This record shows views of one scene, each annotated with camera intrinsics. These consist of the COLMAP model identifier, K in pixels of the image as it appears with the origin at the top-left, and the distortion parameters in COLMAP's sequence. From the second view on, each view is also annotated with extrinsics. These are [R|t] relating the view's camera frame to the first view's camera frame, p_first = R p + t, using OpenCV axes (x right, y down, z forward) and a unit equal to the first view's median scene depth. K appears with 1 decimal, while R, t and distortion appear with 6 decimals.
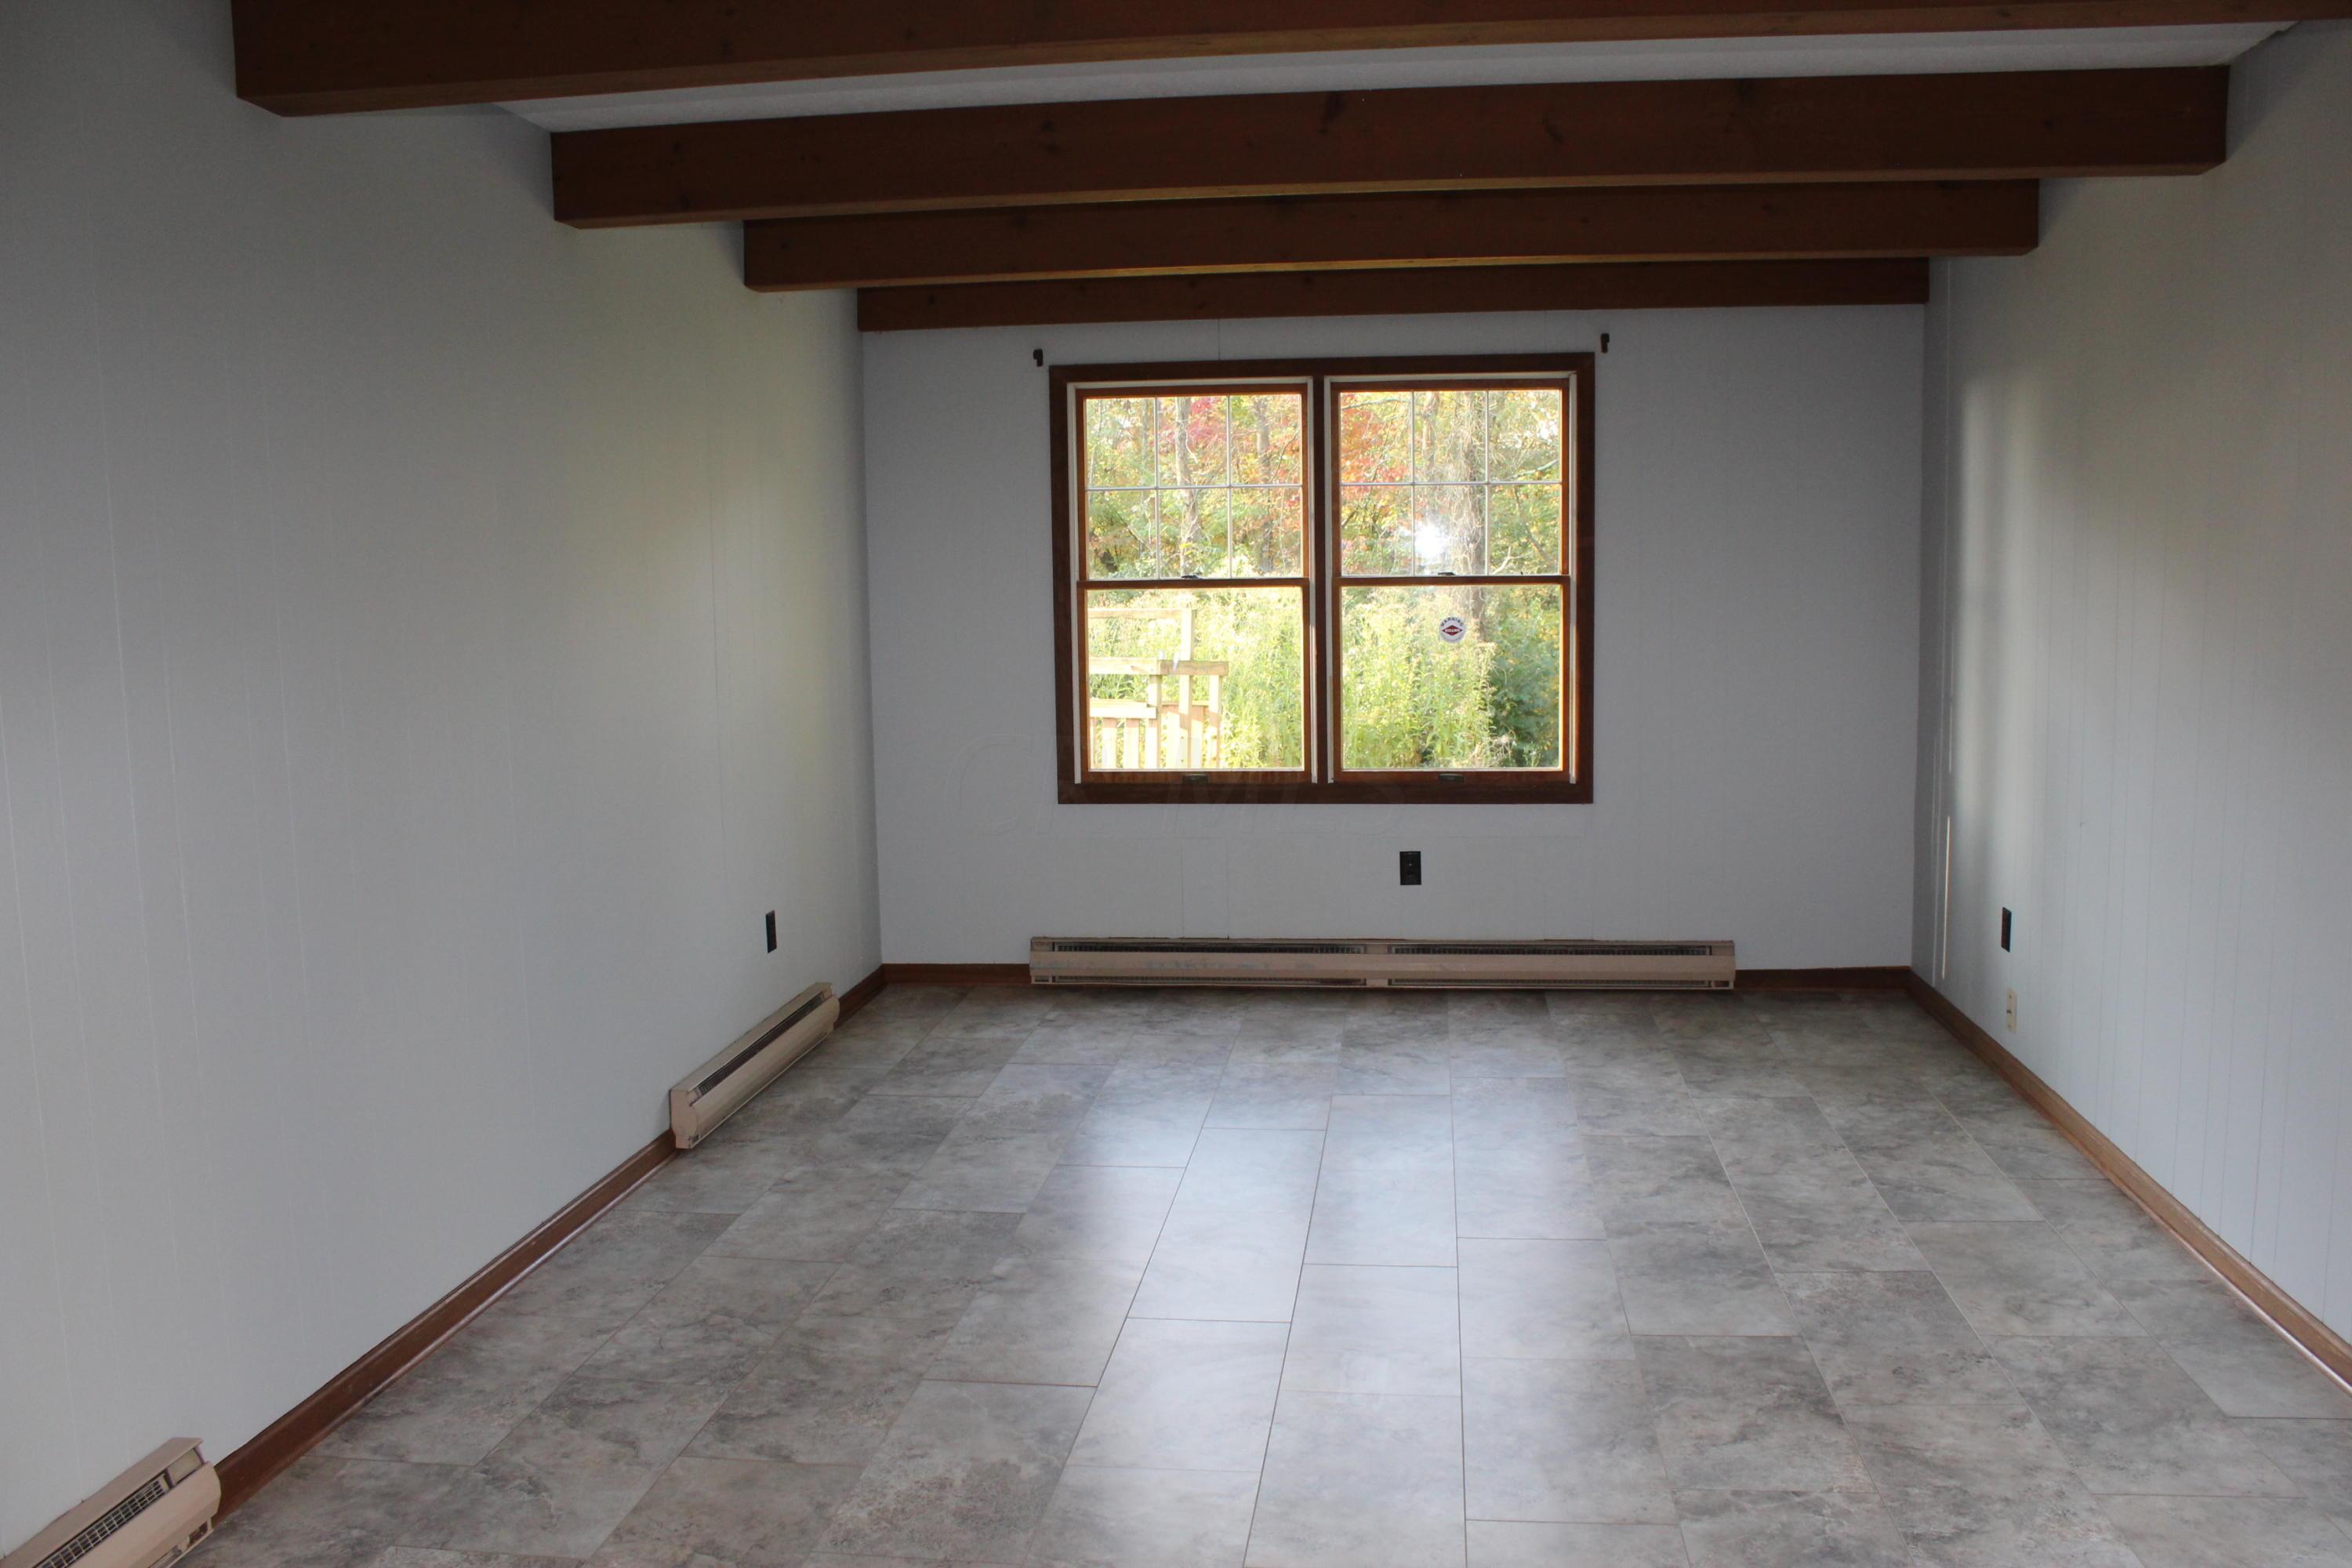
lens RADIAL K [[1938.6, 0, 1175.8], [0, 1938.6, 783.3], [0, 0, 1]] dist [-0.122664, 0.035024]
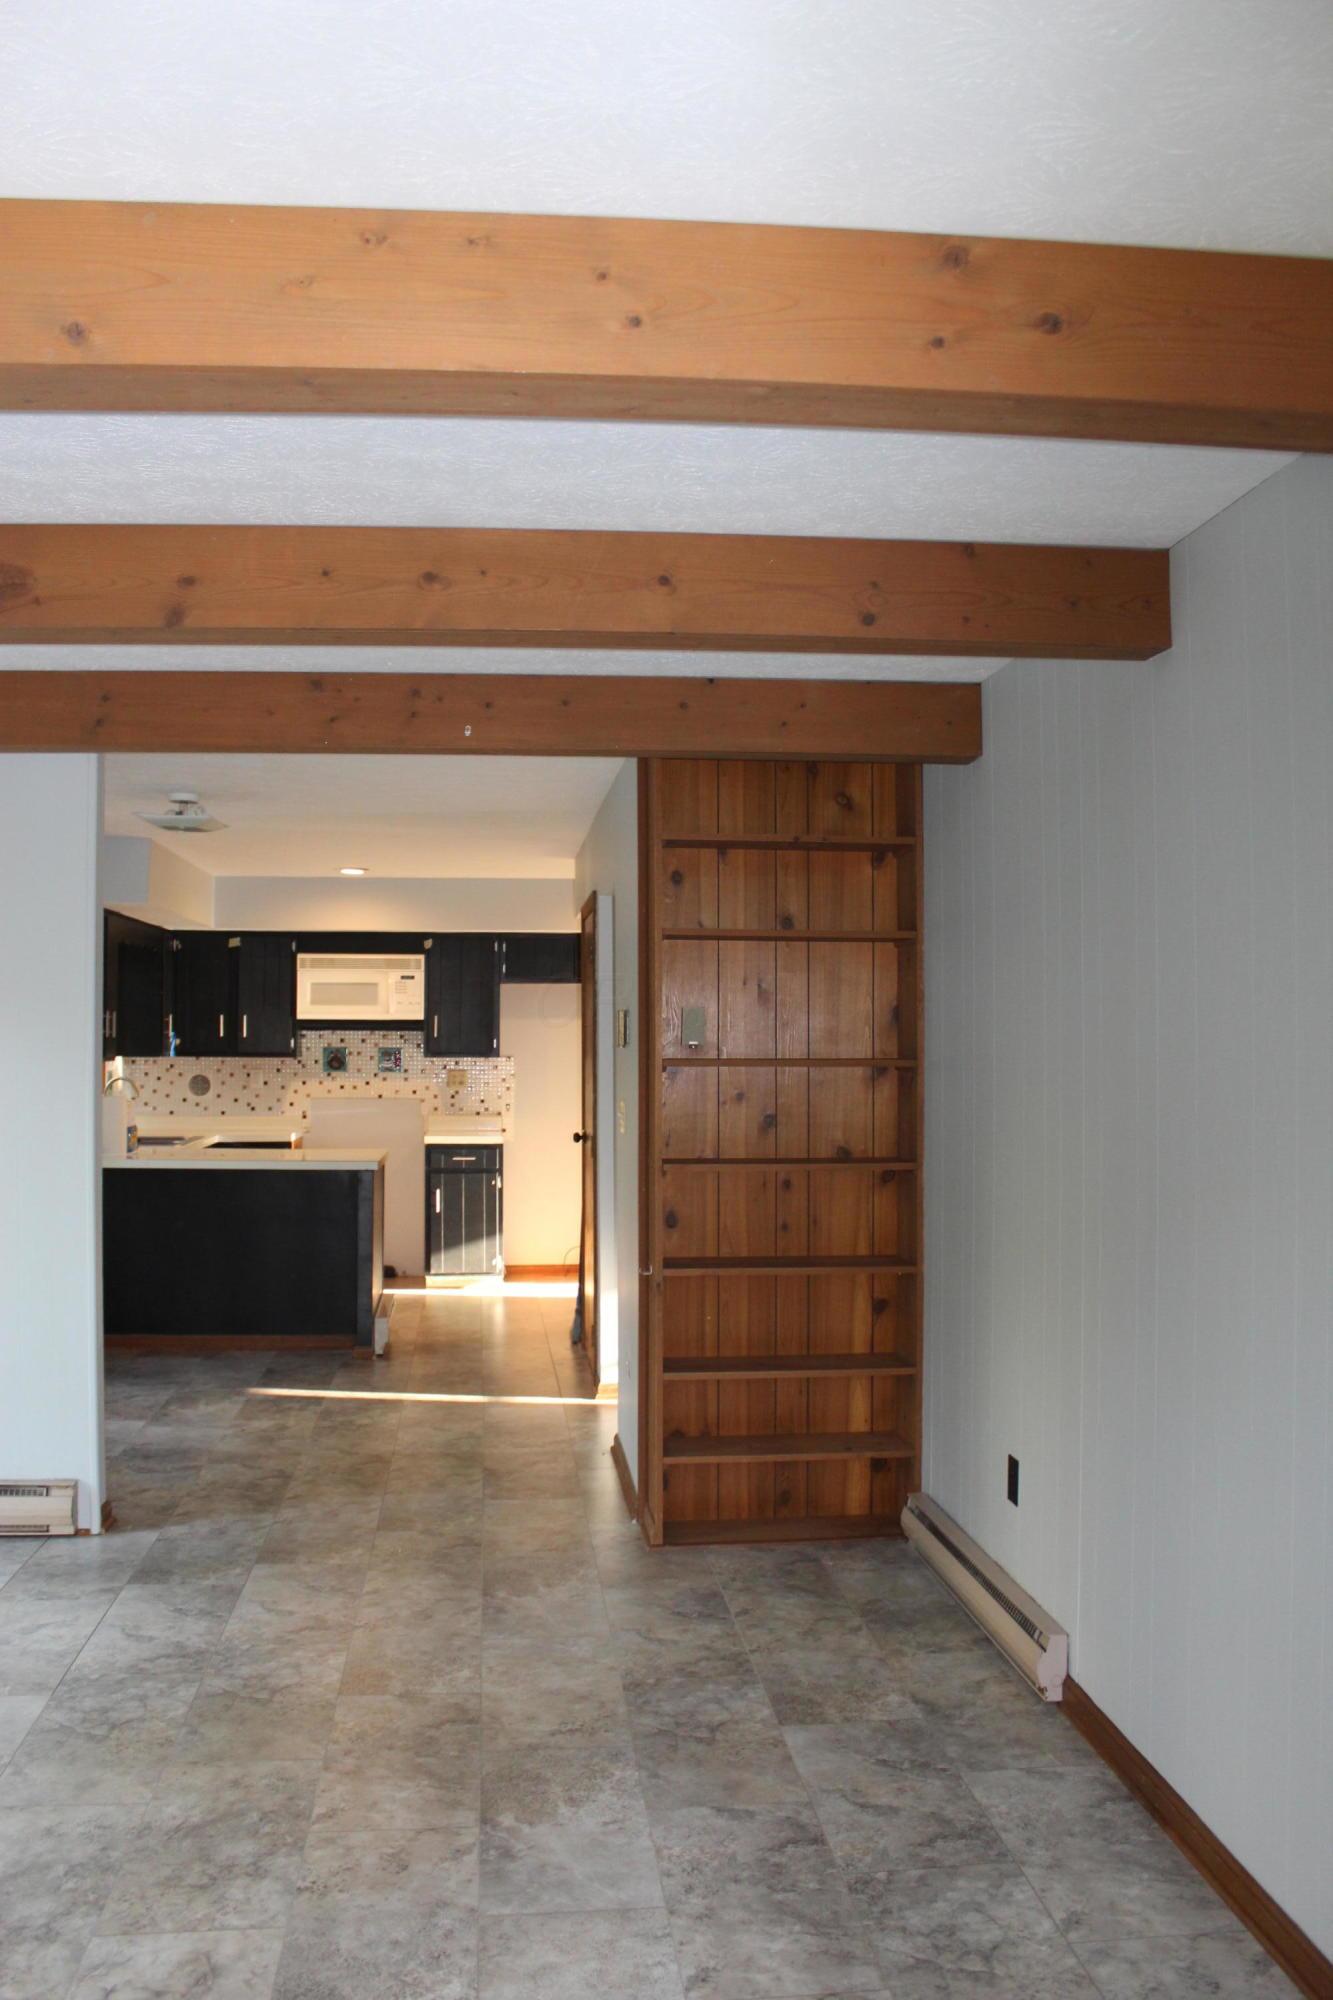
lens RADIAL K [[1648.5, 0, 665.0], [0, 1648.5, 1000.5], [0, 0, 1]] dist [-0.122664, 0.035024]
pose [[-0.971880, 0.008244, -0.235332, 0.053649], [-0.014449, 0.995416, 0.094541, -0.226381], [0.235033, 0.095283, -0.967306, 1.839019]]
